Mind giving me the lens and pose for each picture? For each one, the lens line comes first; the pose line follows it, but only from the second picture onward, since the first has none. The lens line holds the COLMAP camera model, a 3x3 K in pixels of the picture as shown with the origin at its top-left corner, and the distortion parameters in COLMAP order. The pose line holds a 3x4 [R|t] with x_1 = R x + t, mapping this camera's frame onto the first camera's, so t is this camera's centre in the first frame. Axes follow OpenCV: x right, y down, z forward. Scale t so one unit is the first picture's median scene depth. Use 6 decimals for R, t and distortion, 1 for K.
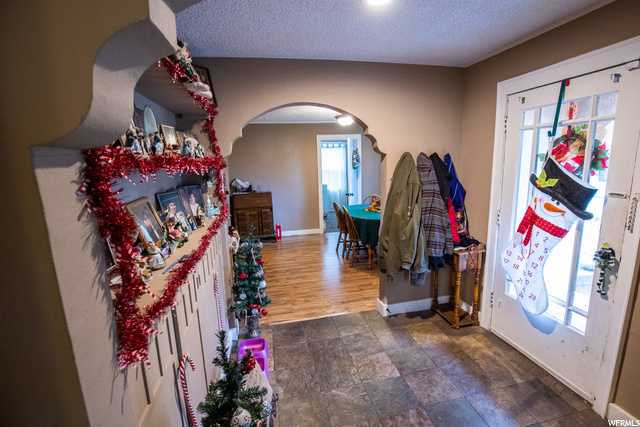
lens RADIAL K [[295.3, 0, 322.3], [0, 295.3, 217.0], [0, 0, 1]] dist [-0.028994, 0.000724]
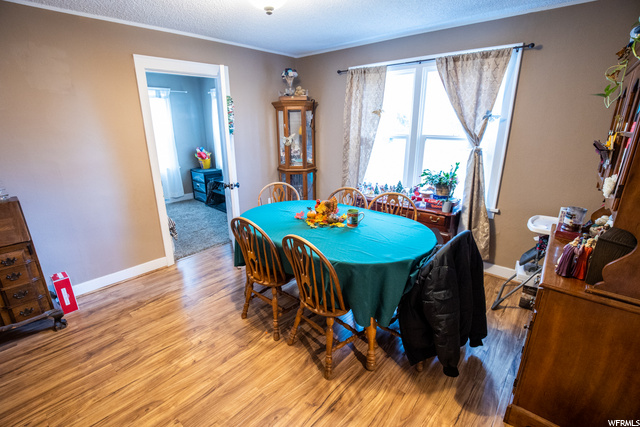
lens RADIAL K [[295.3, 0, 321.5], [0, 295.3, 212.6], [0, 0, 1]] dist [-0.028994, 0.000724]
pose [[0.795570, -0.152004, 0.586484, -0.127656], [0.084059, 0.986347, 0.141613, -0.130827], [-0.600003, -0.063364, 0.797485, 0.740926]]
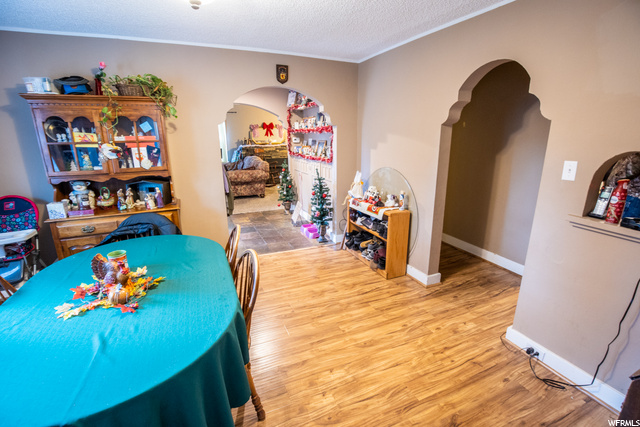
lens RADIAL K [[295.3, 0, 322.1], [0, 295.3, 215.0], [0, 0, 1]] dist [-0.028994, 0.000724]
pose [[-0.977263, 0.090572, -0.191715, 0.038080], [-0.002100, 0.899997, 0.435890, -0.282874], [0.212022, 0.426382, -0.879344, 1.565716]]
